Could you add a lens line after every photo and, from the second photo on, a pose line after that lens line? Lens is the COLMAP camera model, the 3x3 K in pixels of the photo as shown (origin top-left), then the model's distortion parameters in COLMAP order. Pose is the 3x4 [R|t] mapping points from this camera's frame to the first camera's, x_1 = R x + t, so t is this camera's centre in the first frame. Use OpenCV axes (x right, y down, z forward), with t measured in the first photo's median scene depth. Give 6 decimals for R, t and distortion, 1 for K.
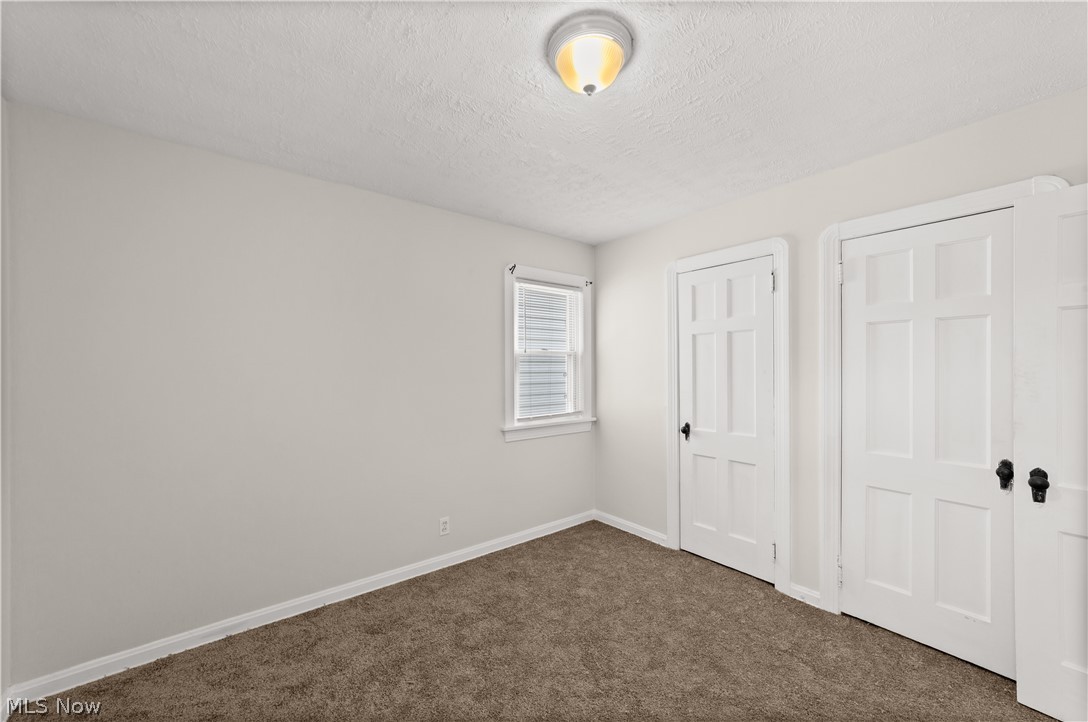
lens RADIAL K [[426.8, 0, 540.8], [0, 426.8, 365.8], [0, 0, 1]] dist [-0.000579, -0.000082]
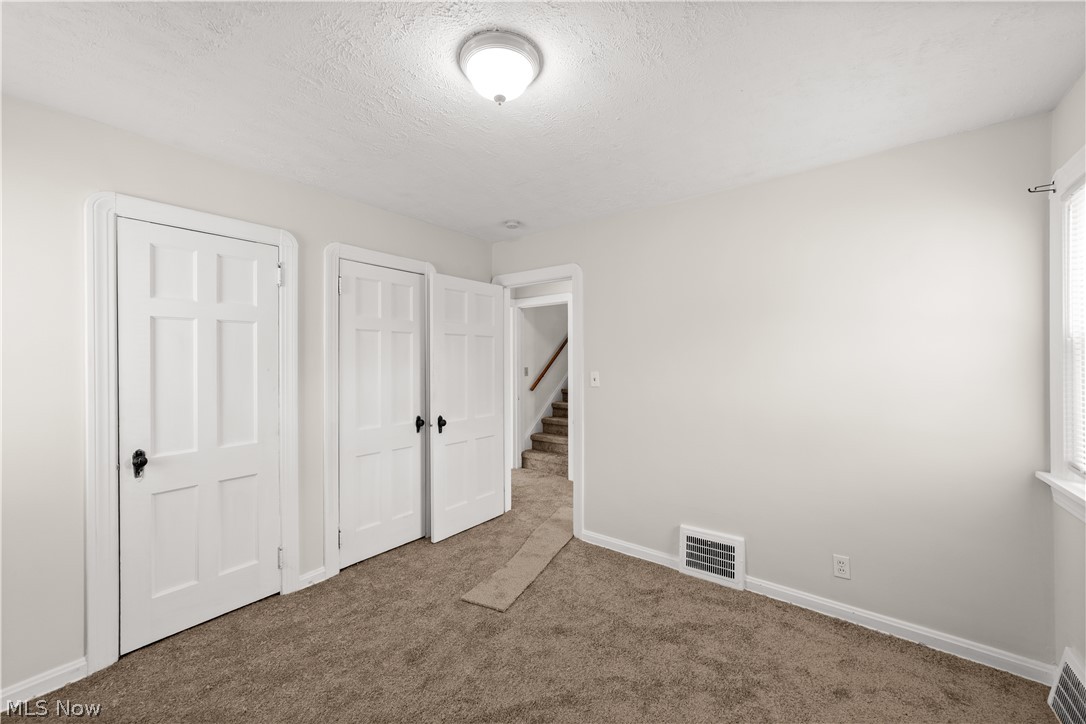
lens RADIAL K [[417.6, 0, 542.3], [0, 417.6, 351.7], [0, 0, 1]] dist [-0.000028, 0.000064]
pose [[-0.252572, 0.021680, 0.967335, -0.495965], [-0.000196, 0.999748, -0.022458, -0.003653], [-0.967578, -0.005862, -0.252504, 0.644735]]
